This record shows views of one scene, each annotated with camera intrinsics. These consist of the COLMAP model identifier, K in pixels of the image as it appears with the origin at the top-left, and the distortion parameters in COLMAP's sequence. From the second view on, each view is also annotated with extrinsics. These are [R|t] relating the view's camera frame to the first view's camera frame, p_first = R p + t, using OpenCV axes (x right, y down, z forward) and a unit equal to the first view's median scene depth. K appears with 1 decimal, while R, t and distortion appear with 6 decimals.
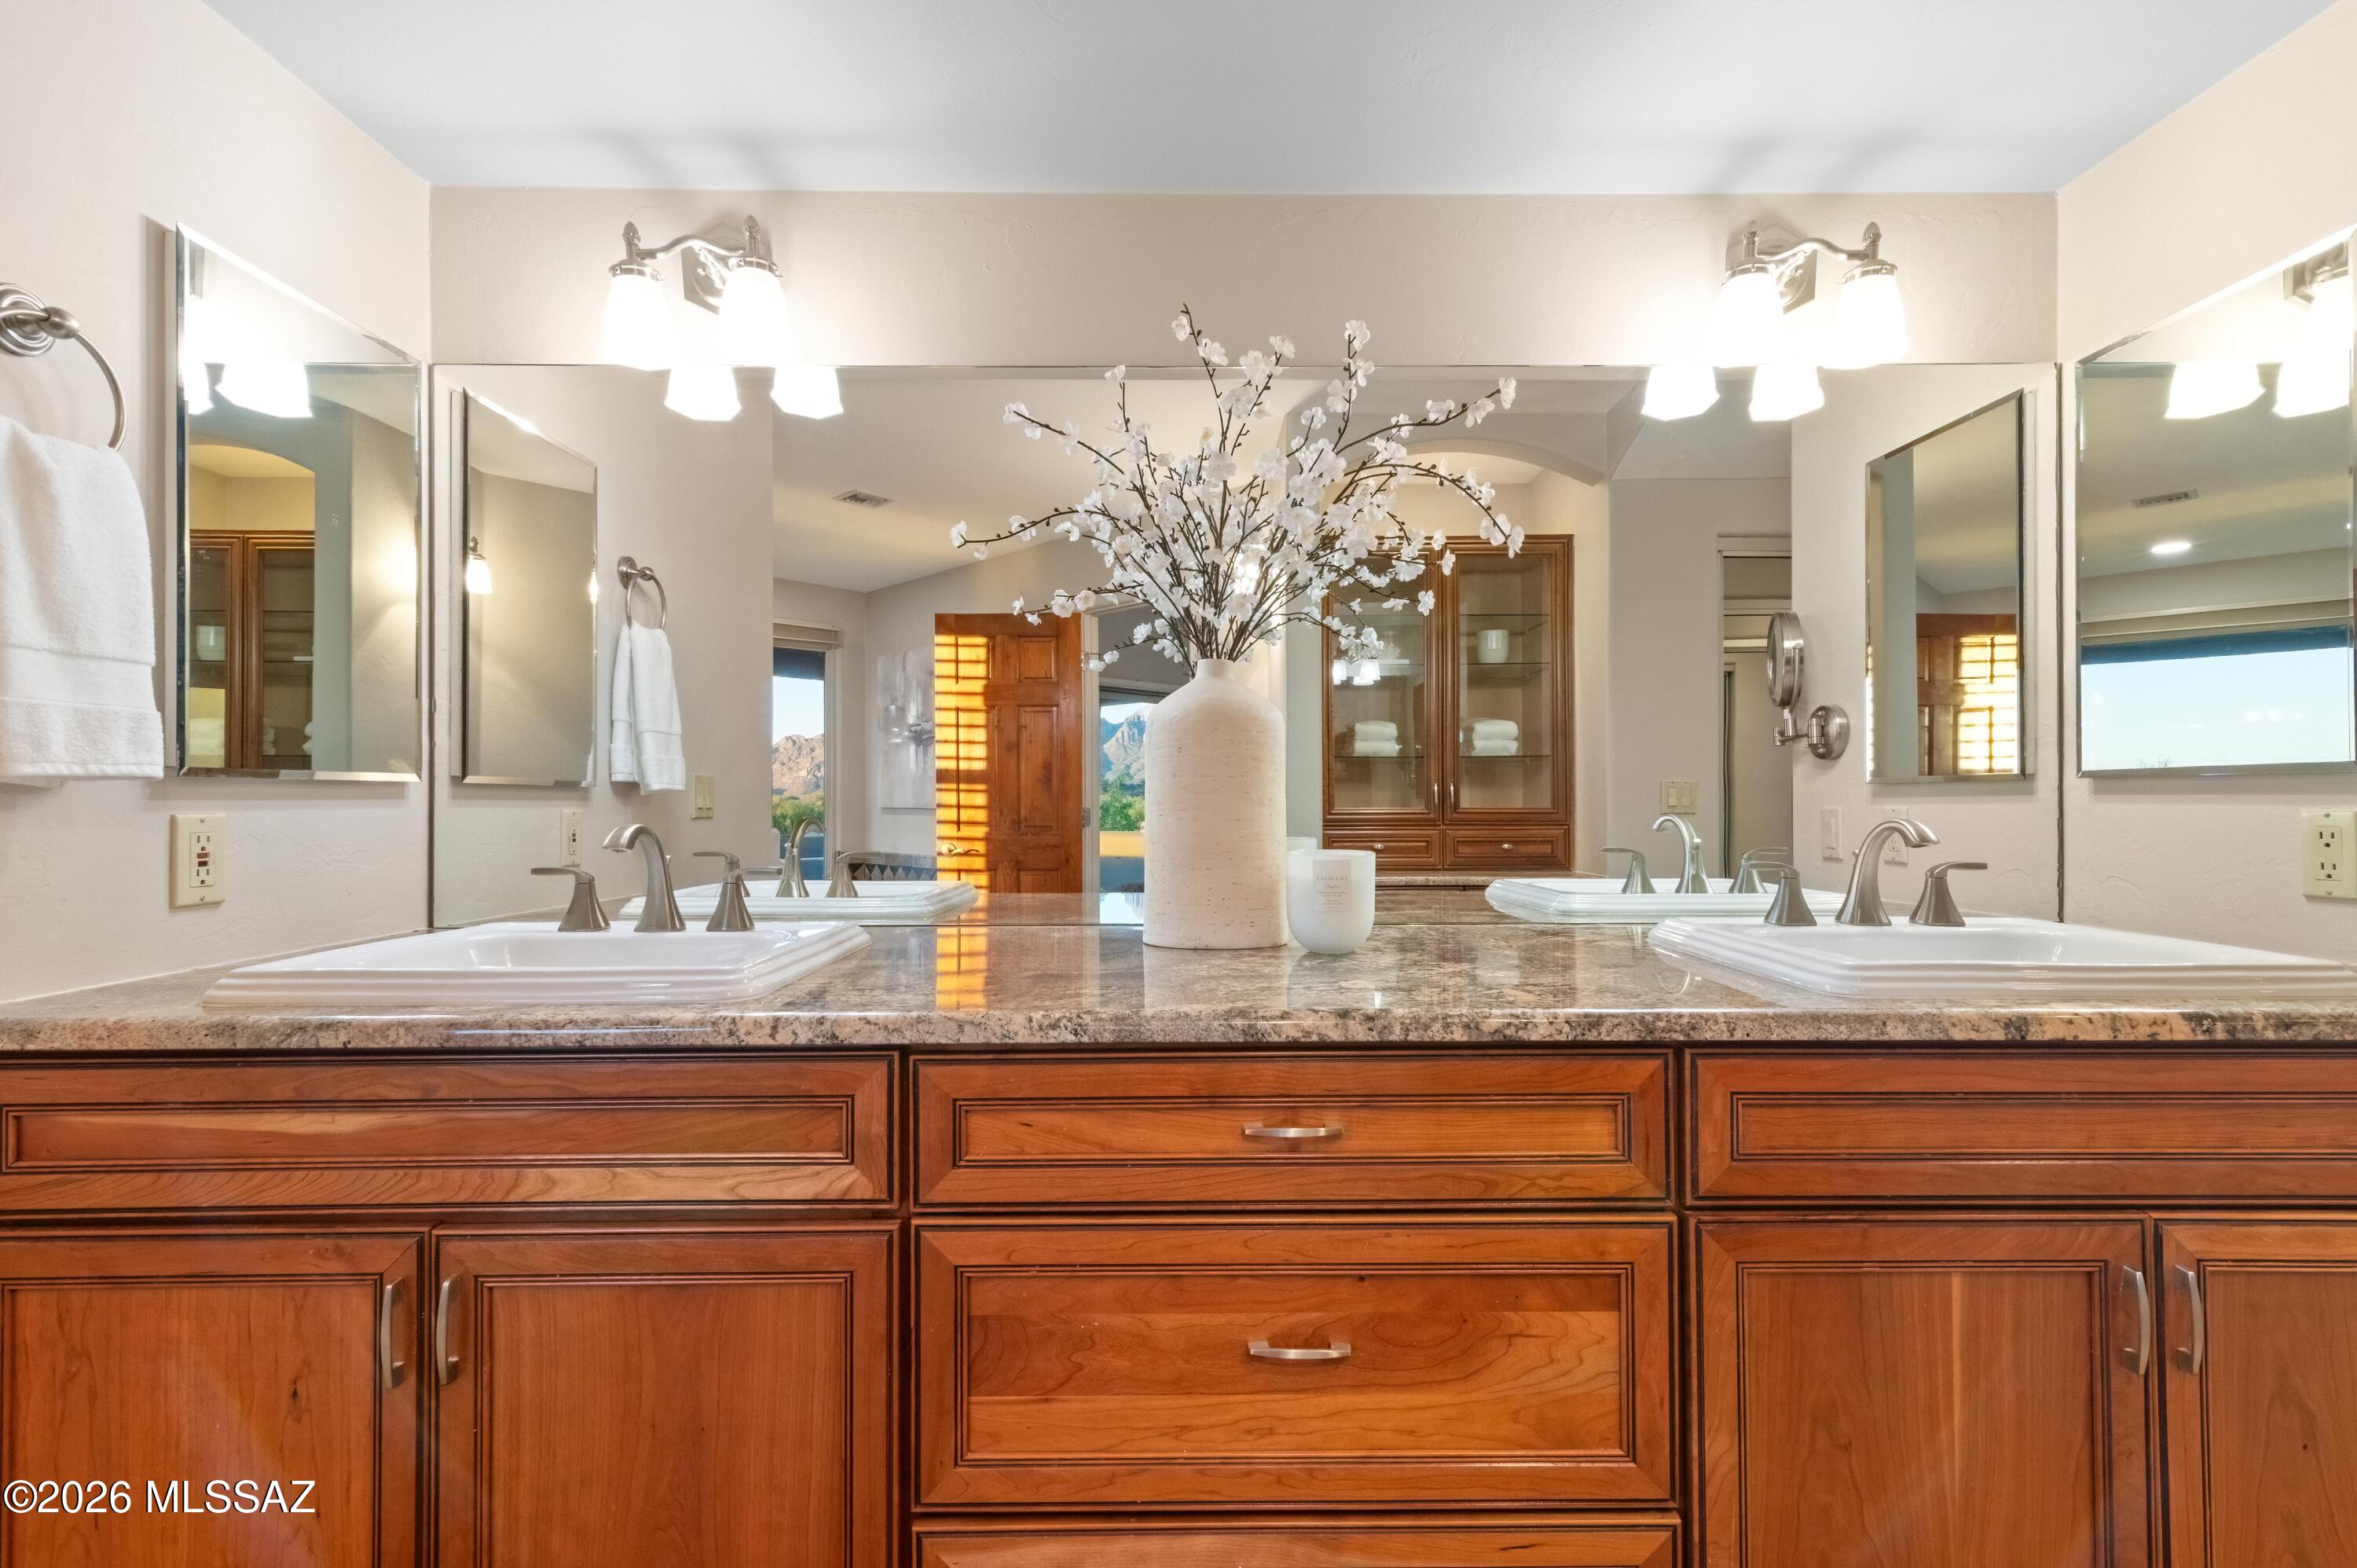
lens RADIAL K [[1075.7, 0, 1193.6], [0, 1075.7, 790.7], [0, 0, 1]] dist [0.010985, -0.000050]
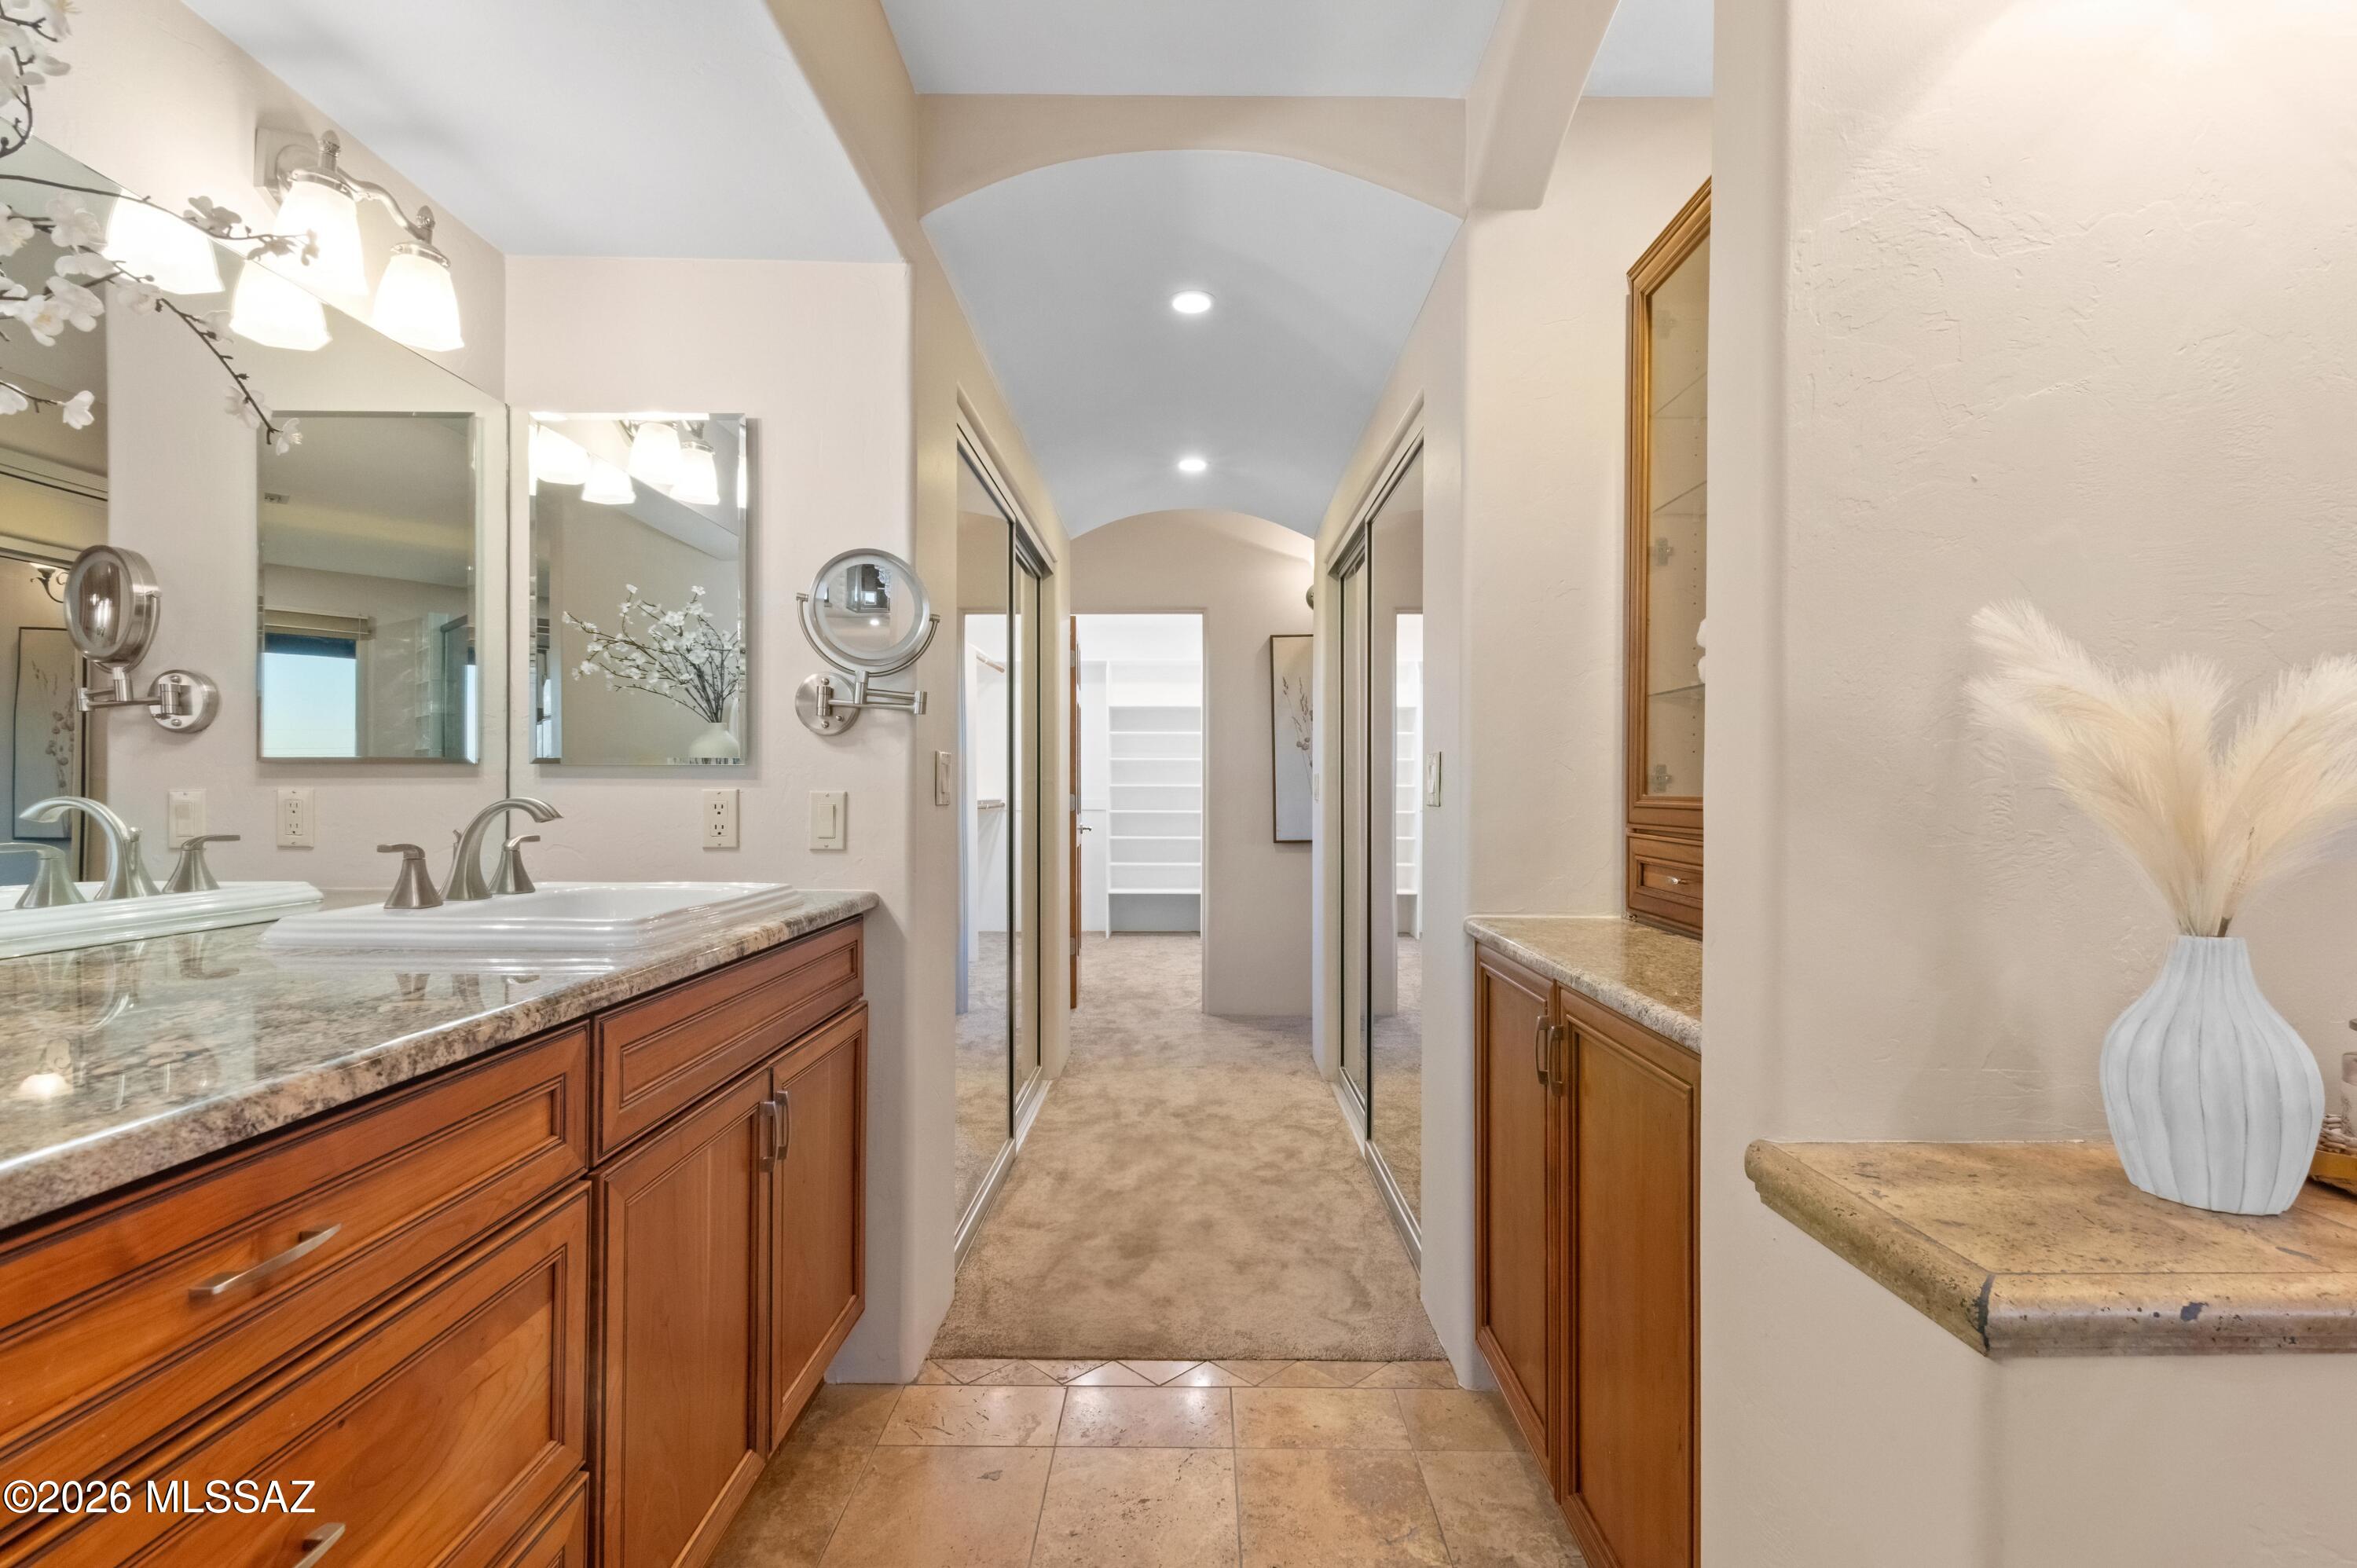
lens RADIAL K [[1075.7, 0, 1188.4], [0, 1075.7, 788.9], [0, 0, 1]] dist [0.010985, -0.000050]
pose [[0.009466, 0.004389, 0.999946, -0.570936], [-0.012837, 0.999909, -0.004267, 0.019079], [-0.999873, -0.012796, 0.009521, 0.422726]]
